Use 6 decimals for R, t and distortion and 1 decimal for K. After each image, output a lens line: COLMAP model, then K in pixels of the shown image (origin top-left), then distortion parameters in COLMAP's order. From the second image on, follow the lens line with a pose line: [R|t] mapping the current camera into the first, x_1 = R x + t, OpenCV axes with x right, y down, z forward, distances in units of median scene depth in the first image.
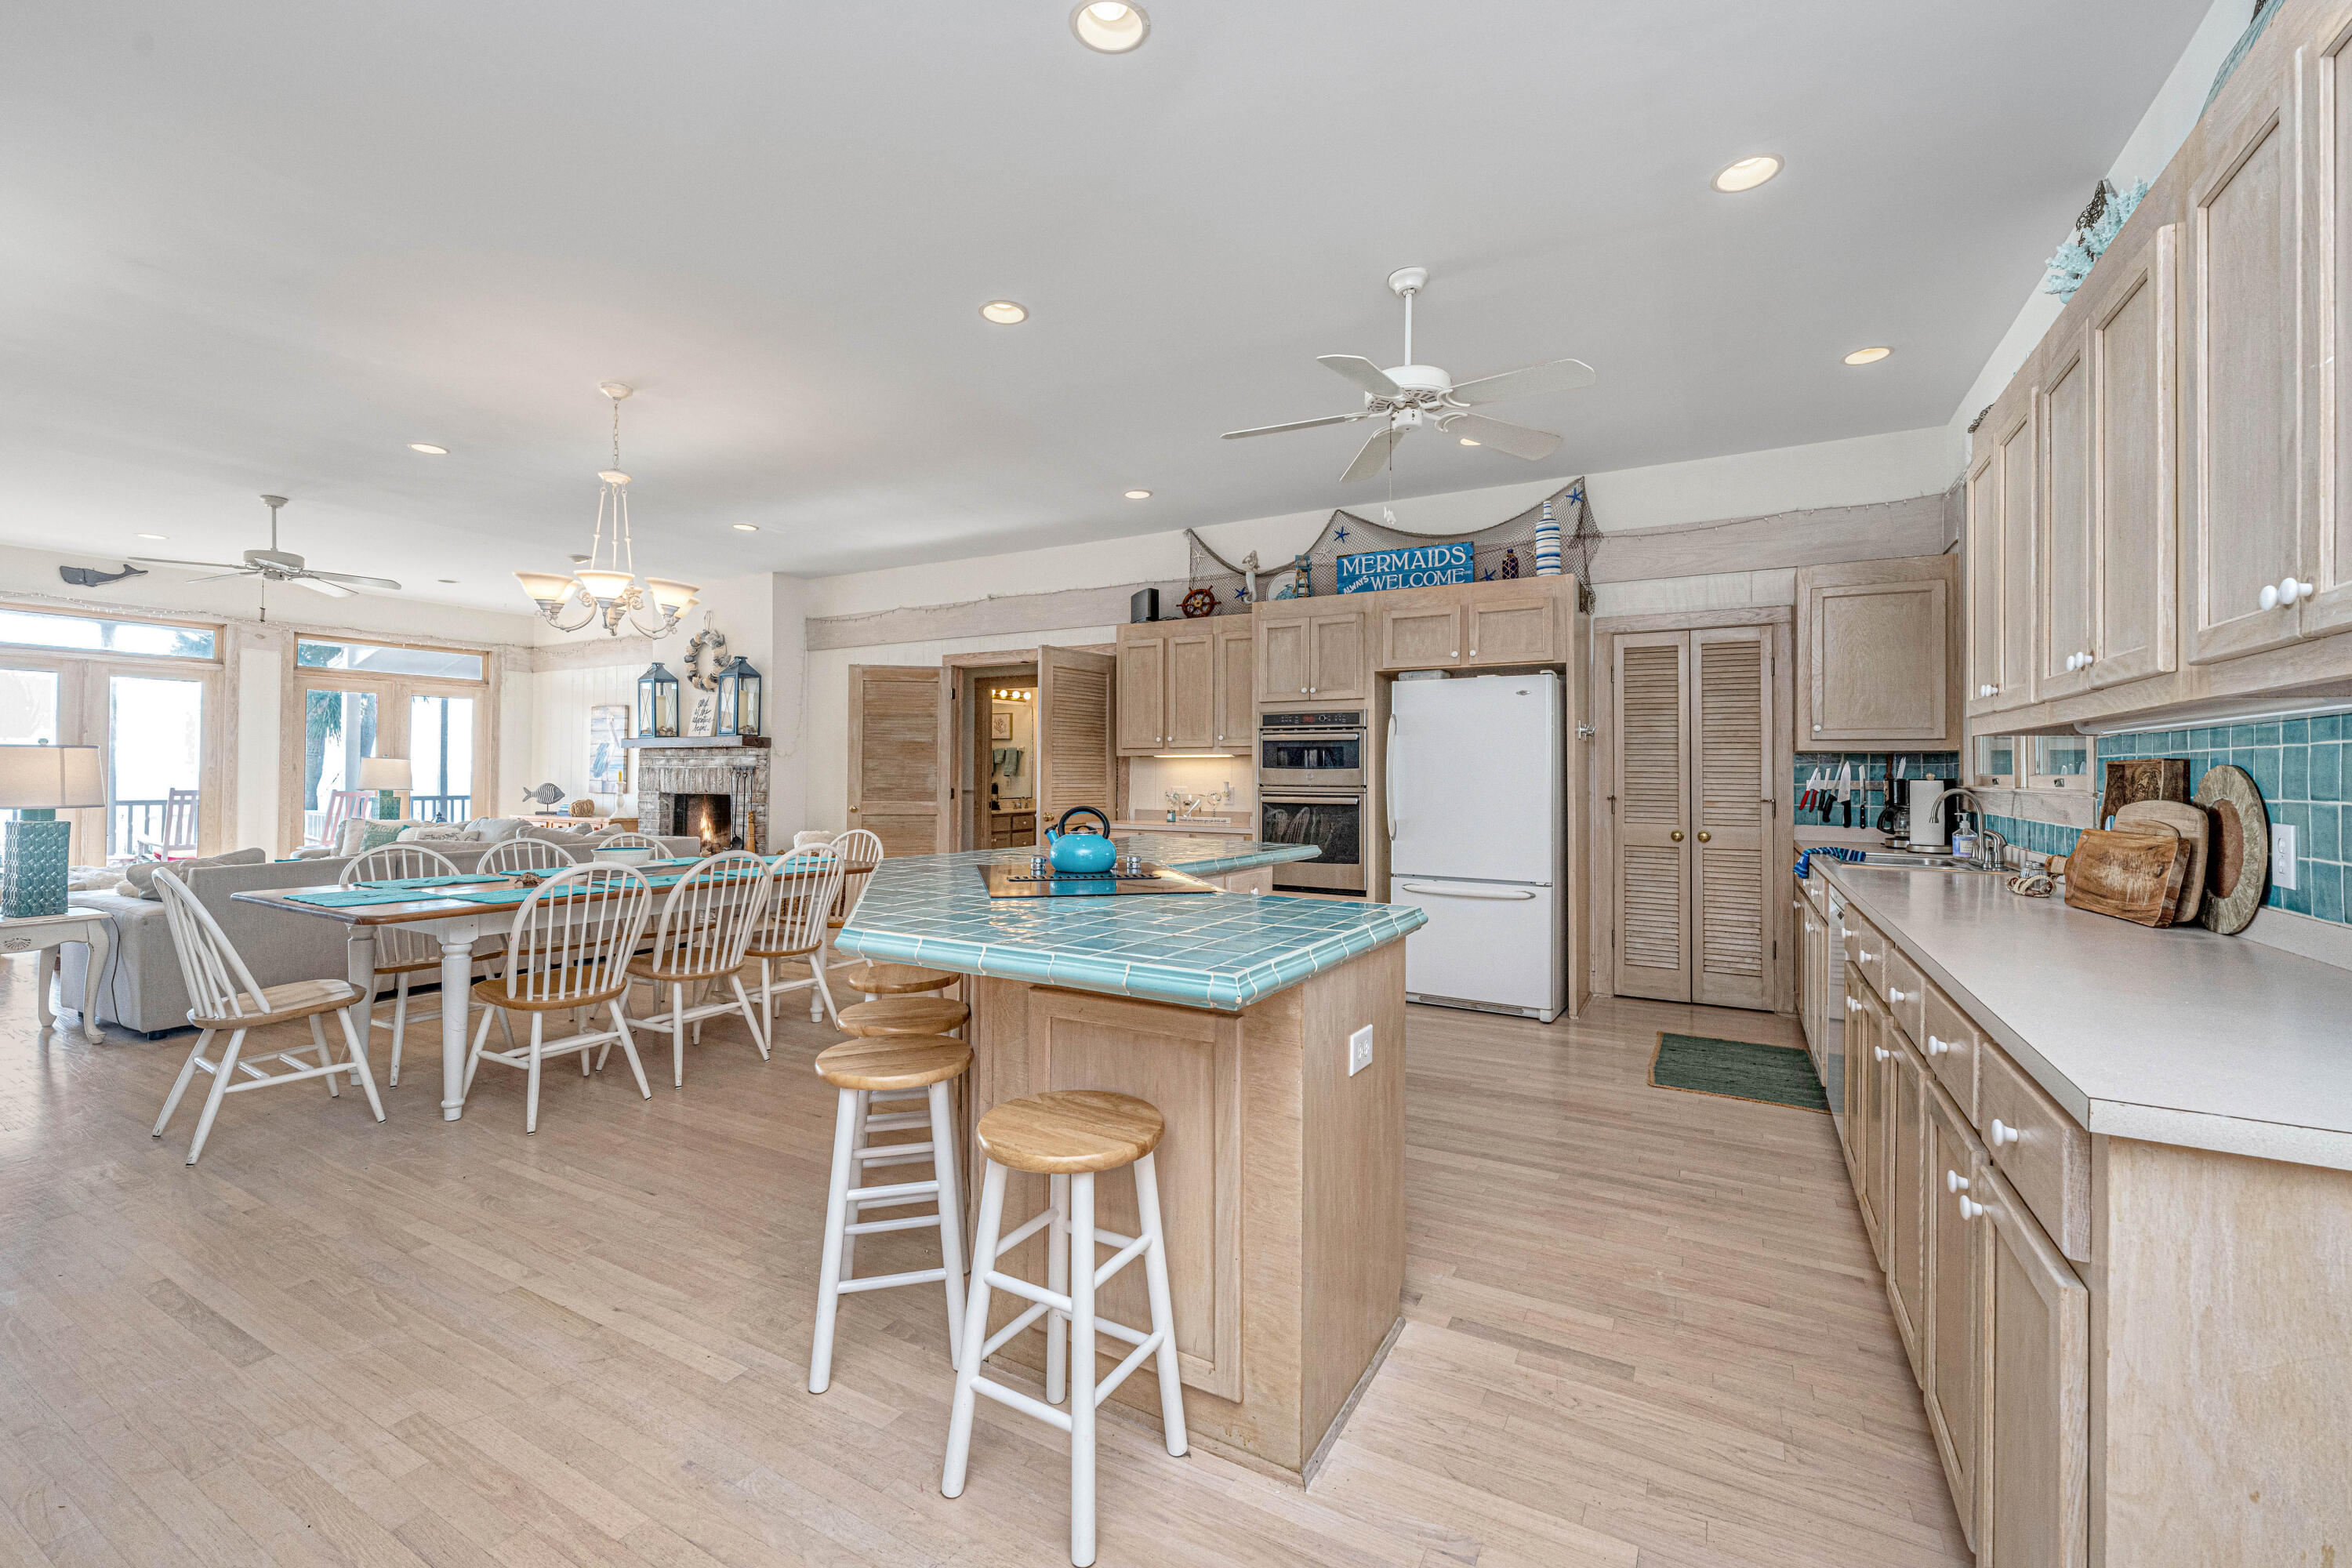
lens RADIAL K [[963.7, 0, 1172.6], [0, 963.7, 773.4], [0, 0, 1]] dist [-0.001894, -0.000743]
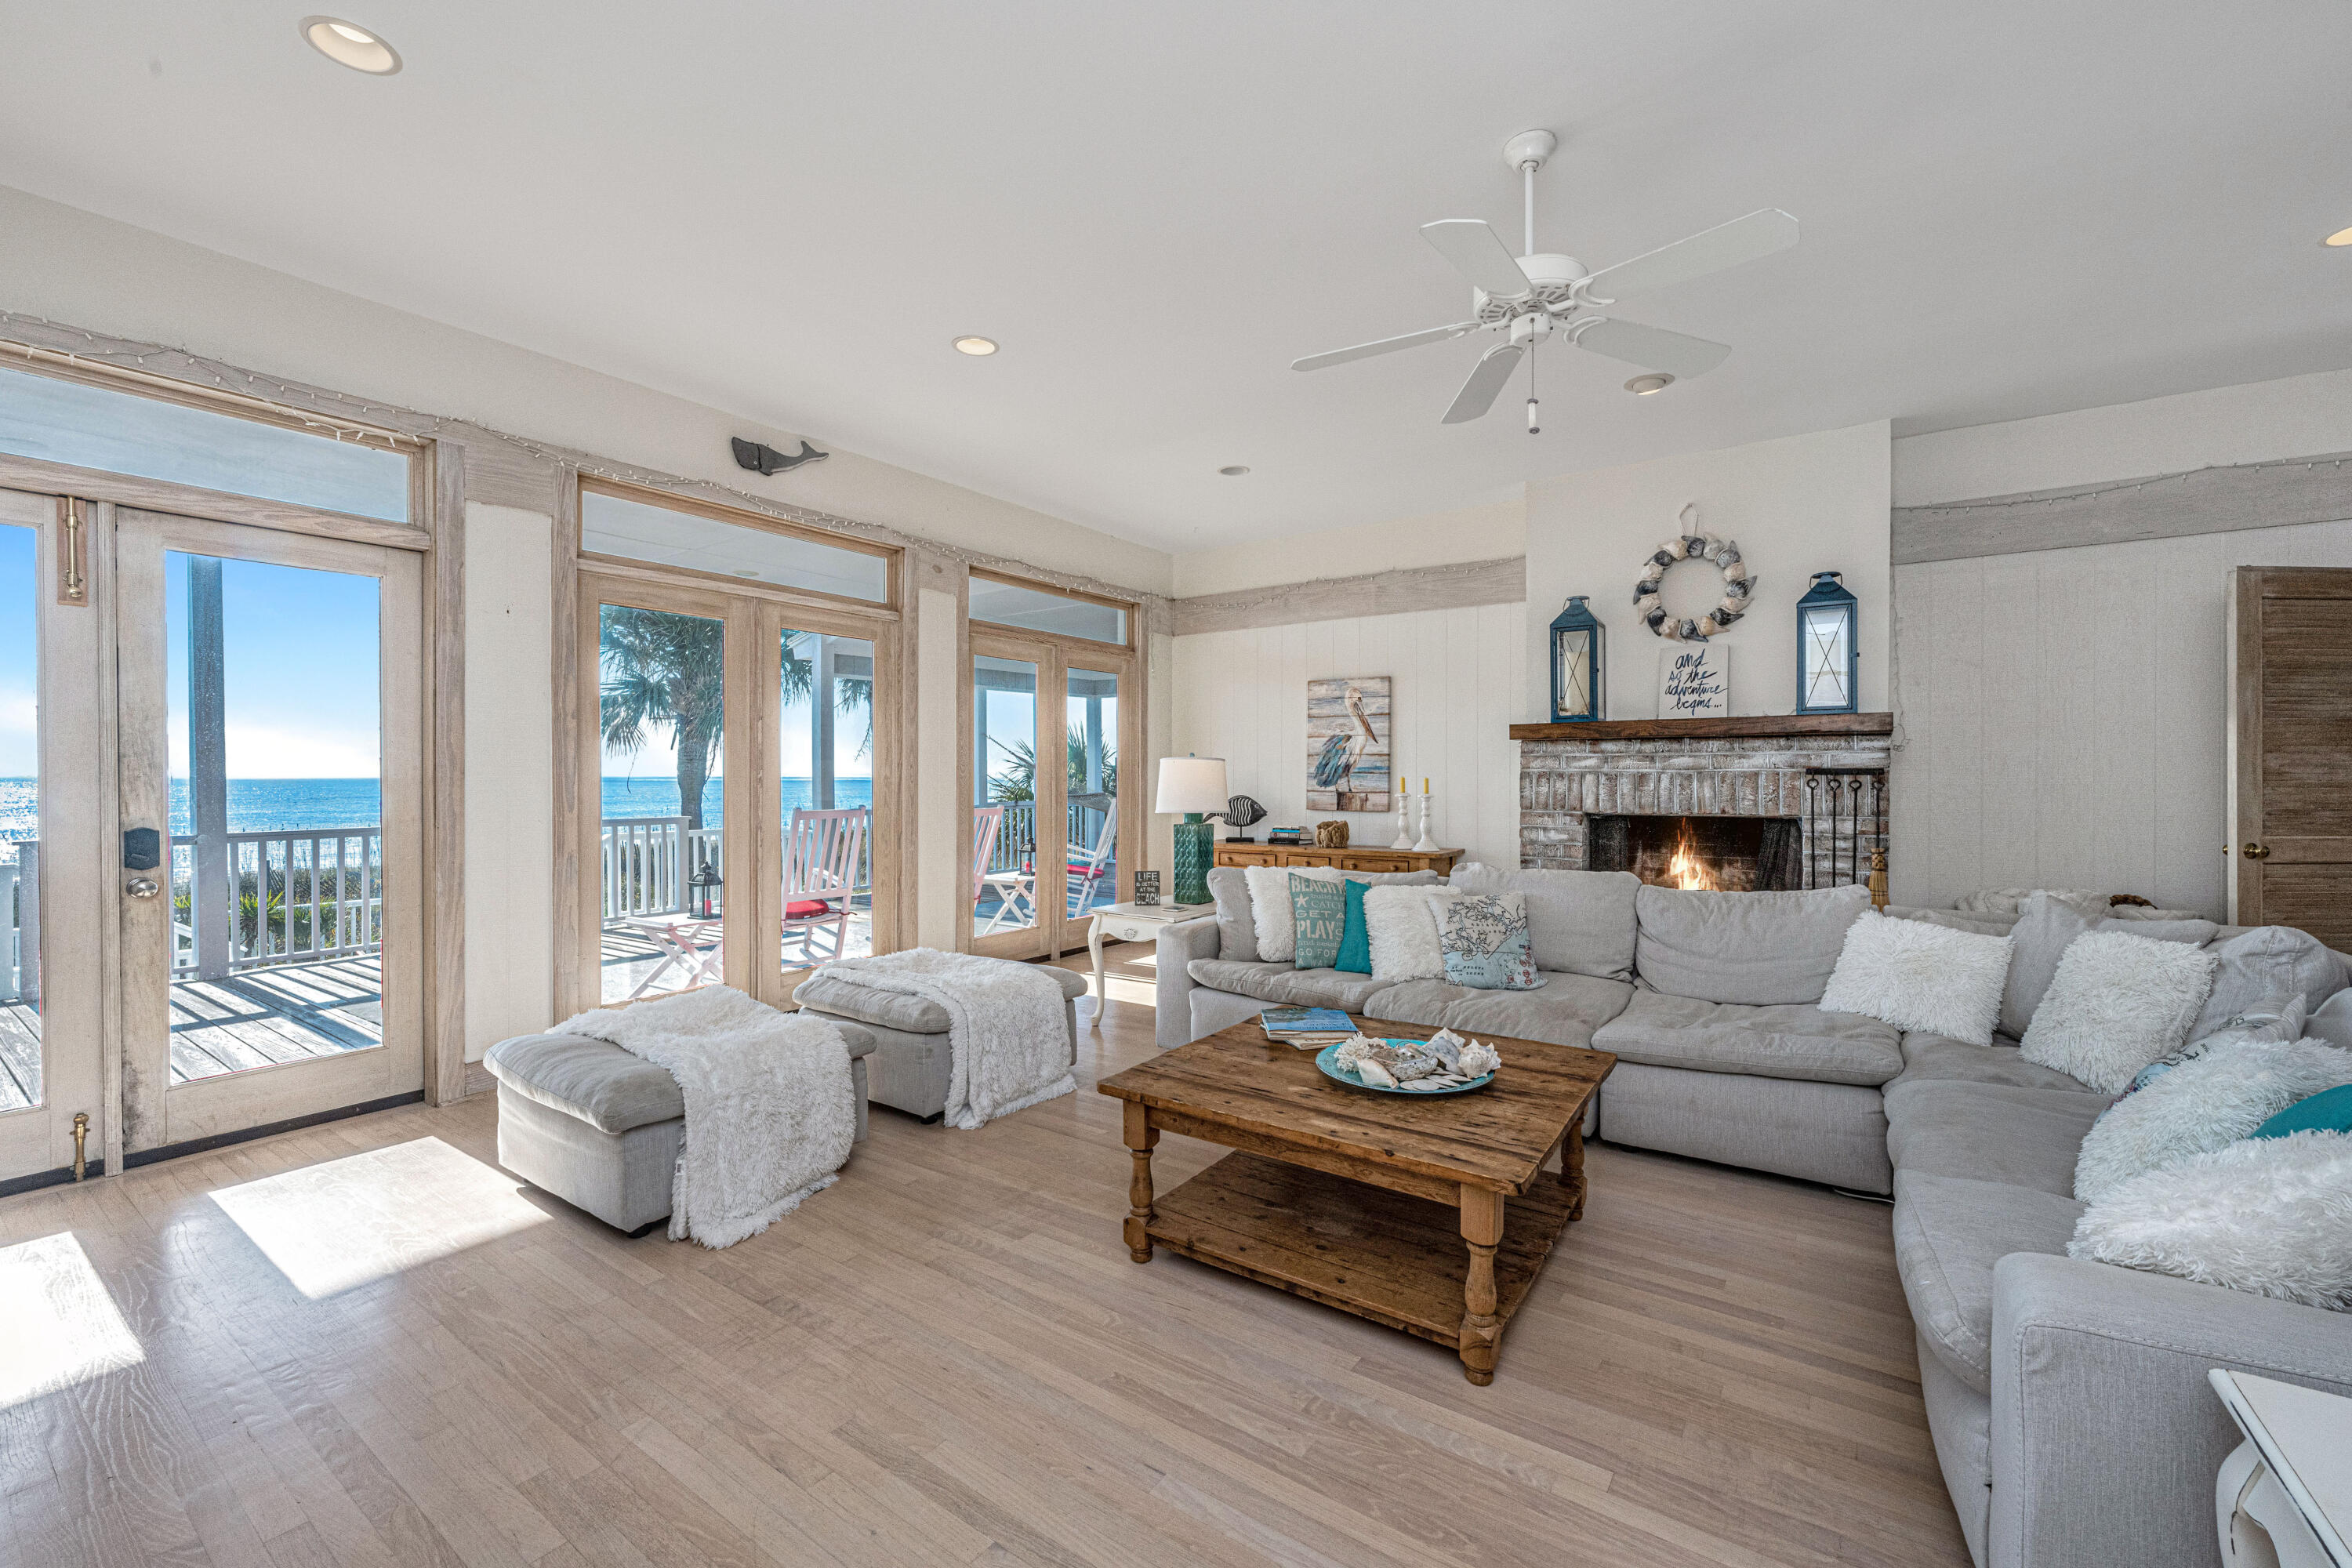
lens RADIAL K [[963.7, 0, 1185.6], [0, 963.7, 781.2], [0, 0, 1]] dist [-0.001894, -0.000743]
pose [[0.995885, -0.005164, -0.090475, -1.092015], [0.005679, 0.999969, 0.005436, -0.007182], [0.090445, -0.005927, 0.995884, 0.569368]]
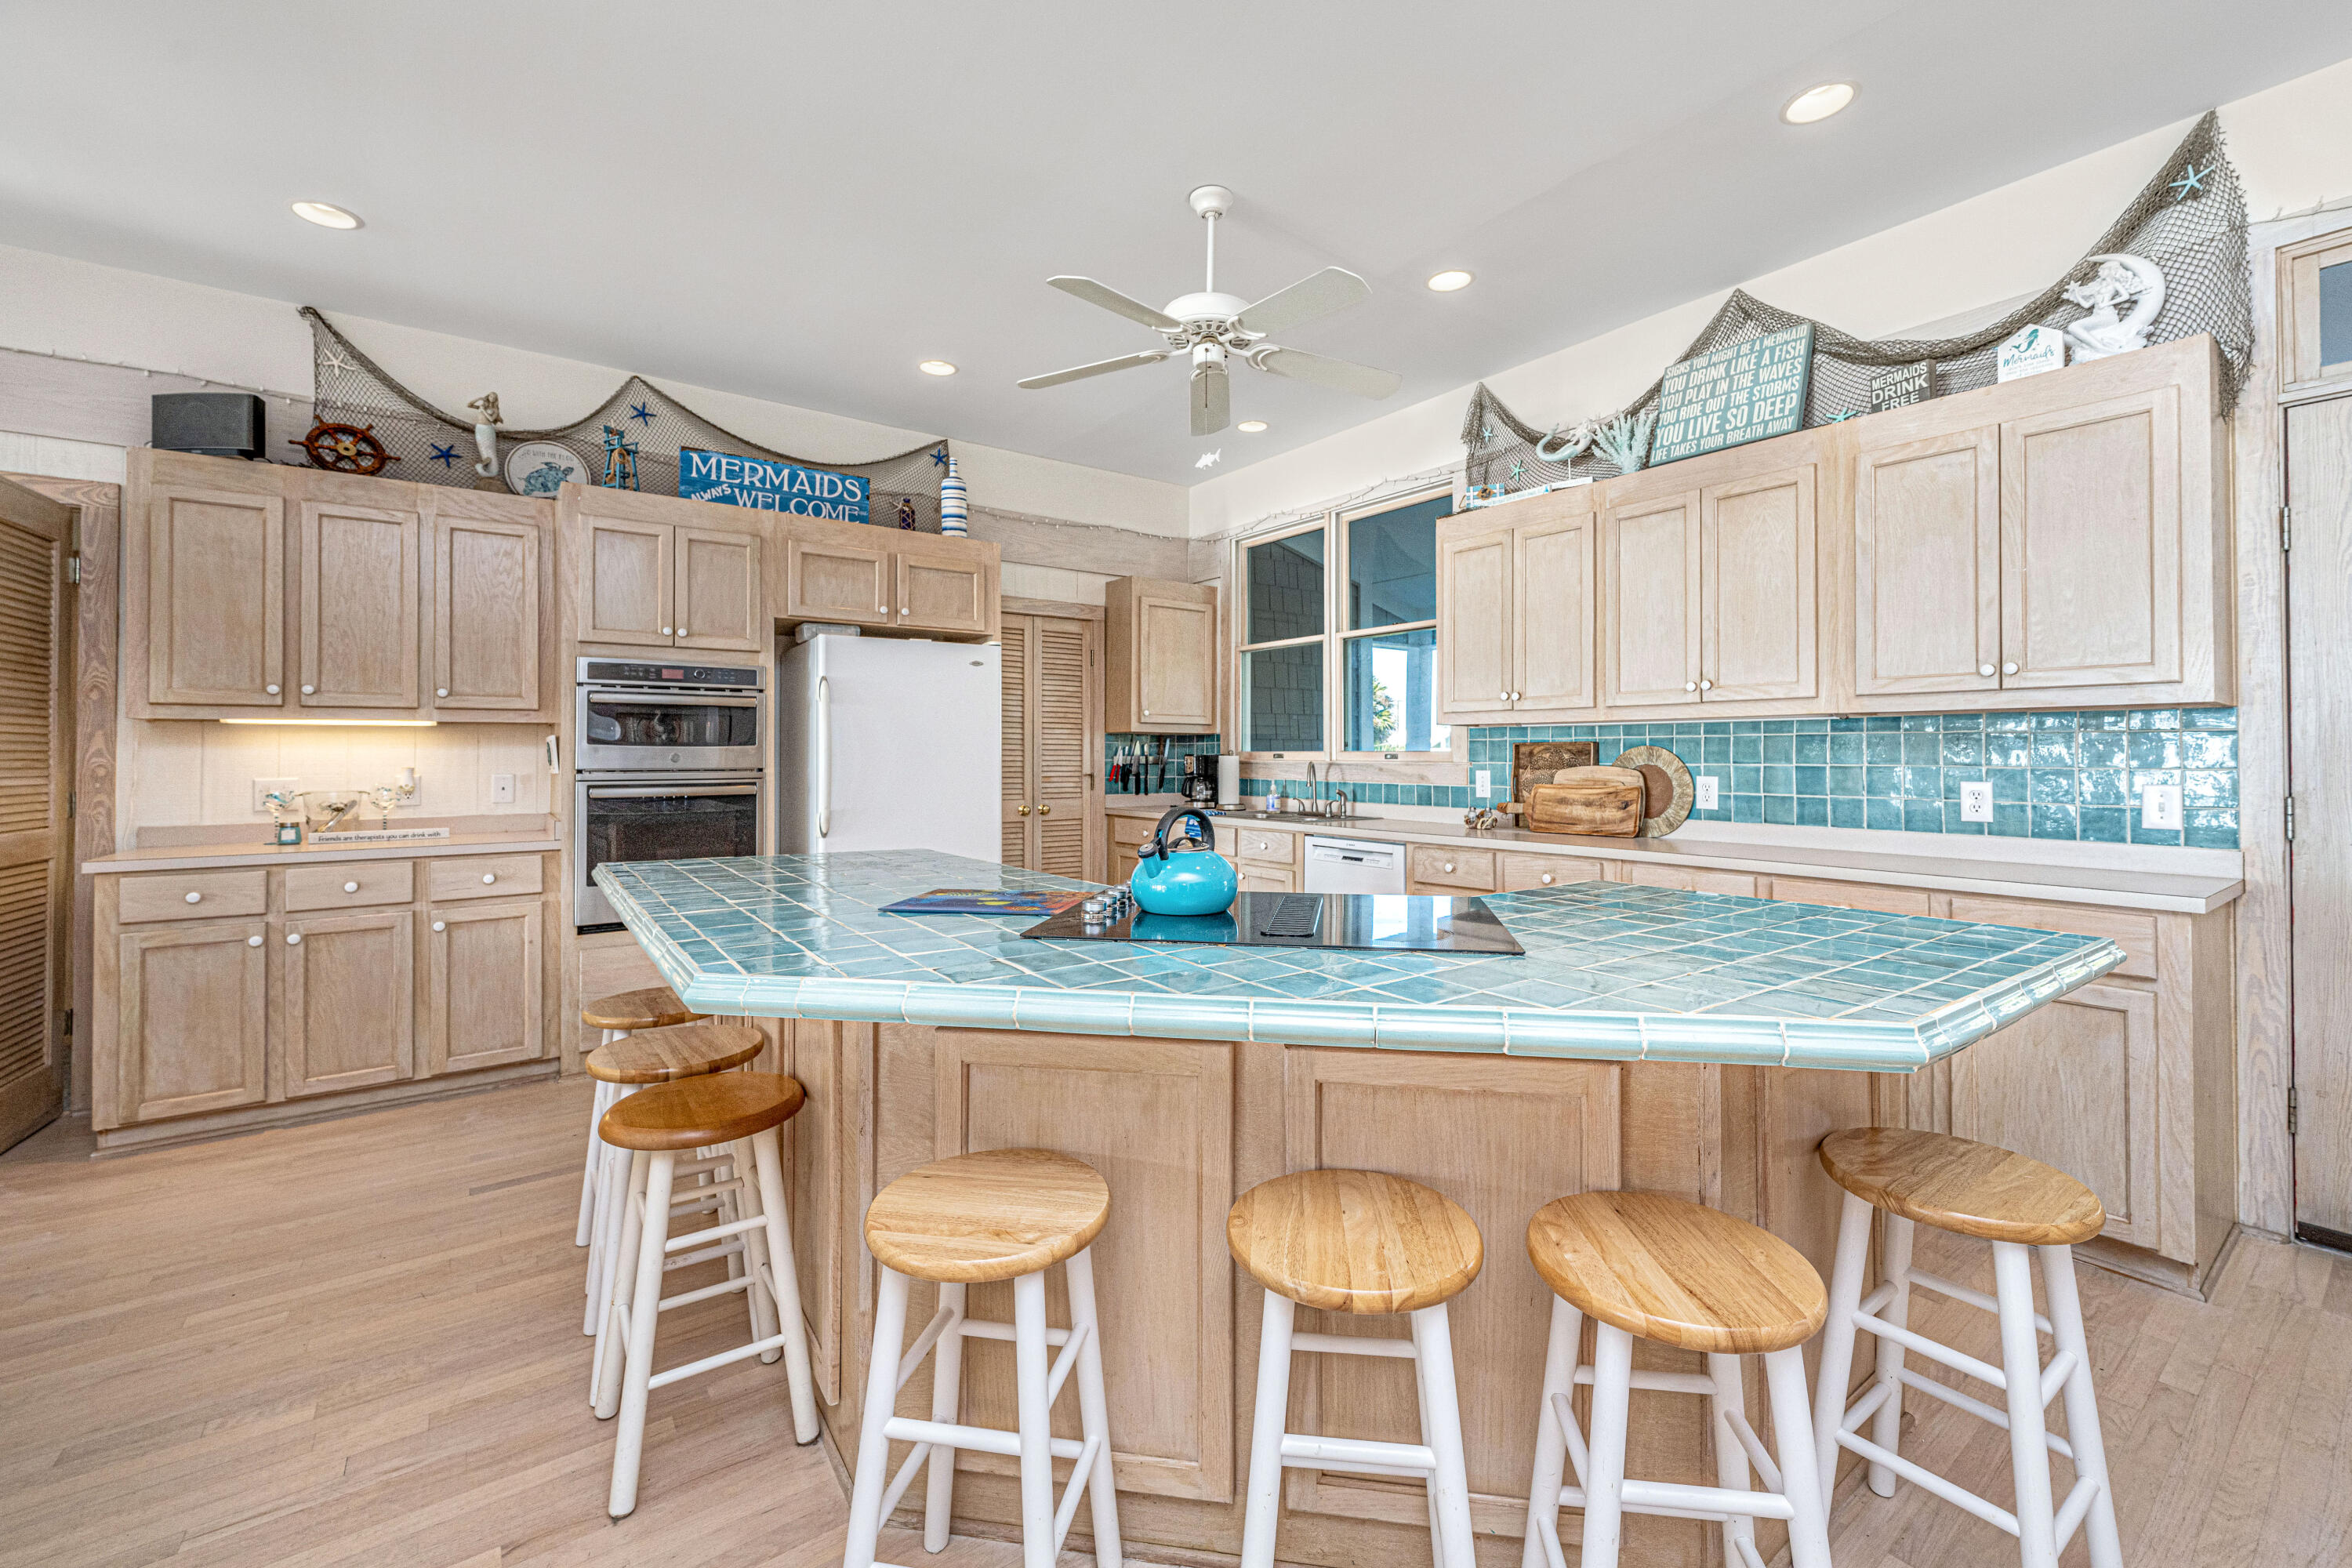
lens RADIAL K [[963.7, 0, 1217.2], [0, 963.7, 748.2], [0, 0, 1]] dist [-0.001894, -0.000743]
pose [[0.393708, -0.000462, 0.919235, -0.332951], [0.002368, 0.999997, -0.000511, -0.001808], [-0.919232, 0.002378, 0.393708, 0.366967]]
